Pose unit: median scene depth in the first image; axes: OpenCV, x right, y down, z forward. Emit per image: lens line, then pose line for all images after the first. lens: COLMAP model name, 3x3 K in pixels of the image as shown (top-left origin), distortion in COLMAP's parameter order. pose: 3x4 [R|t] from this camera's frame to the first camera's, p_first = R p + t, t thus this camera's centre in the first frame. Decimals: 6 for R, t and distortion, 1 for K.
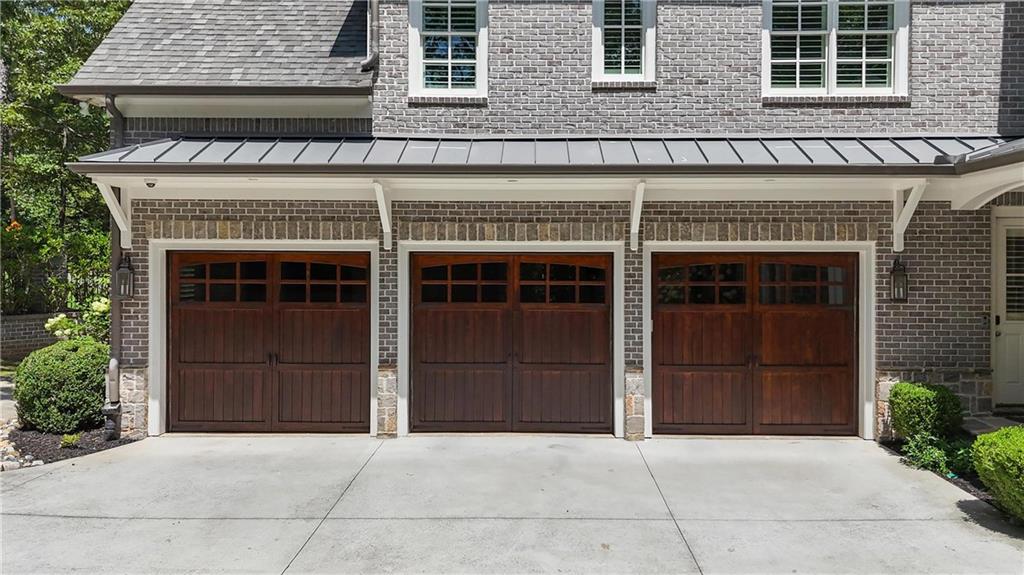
lens RADIAL K [[768.2, 0, 514.4], [0, 768.2, 270.2], [0, 0, 1]] dist [0.032734, -0.003061]
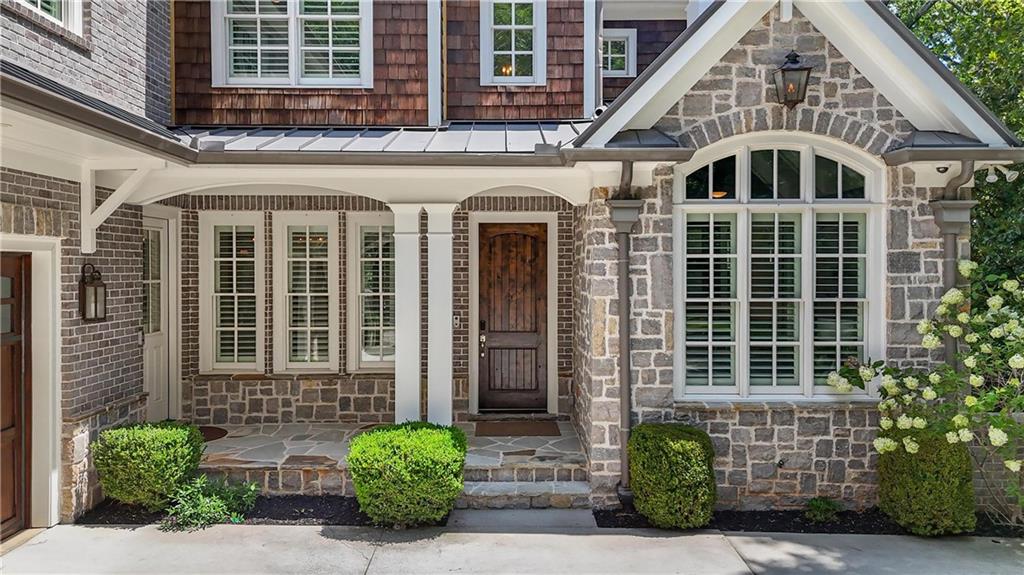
lens RADIAL K [[768.2, 0, 514.4], [0, 768.2, 270.2], [0, 0, 1]] dist [0.032734, -0.003061]
pose [[-0.027141, -0.008854, 0.999592, -0.243999], [0.012985, 0.999873, 0.009209, -0.009599], [-0.999547, 0.013230, -0.027022, 0.614402]]
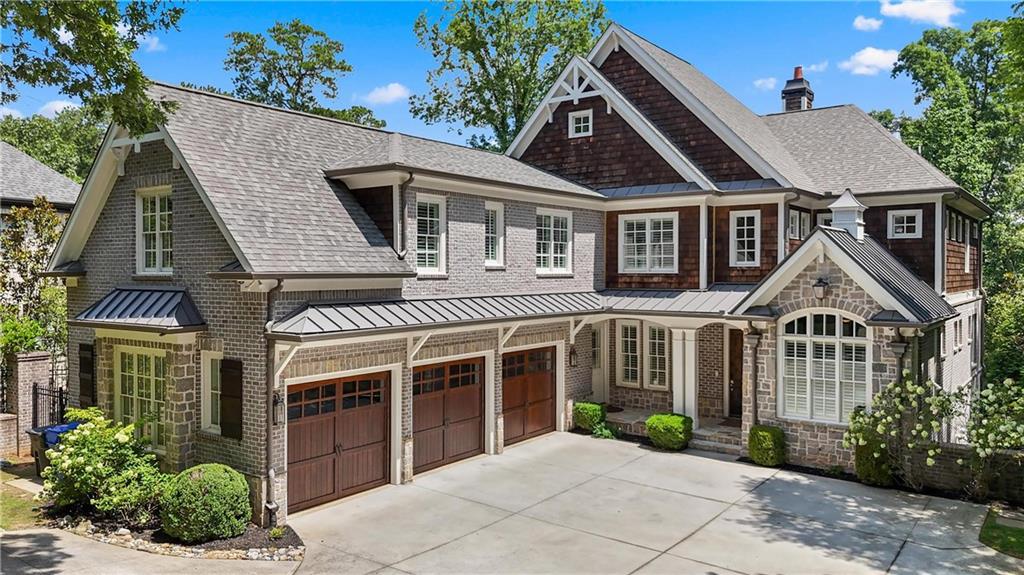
lens RADIAL K [[768.2, 0, 514.4], [0, 768.2, 270.2], [0, 0, 1]] dist [0.032734, -0.003061]
pose [[0.578563, -0.004441, 0.815626, -1.376478], [0.010037, 0.999948, -0.001676, -0.230262], [-0.815576, 0.009156, 0.578577, -0.133704]]
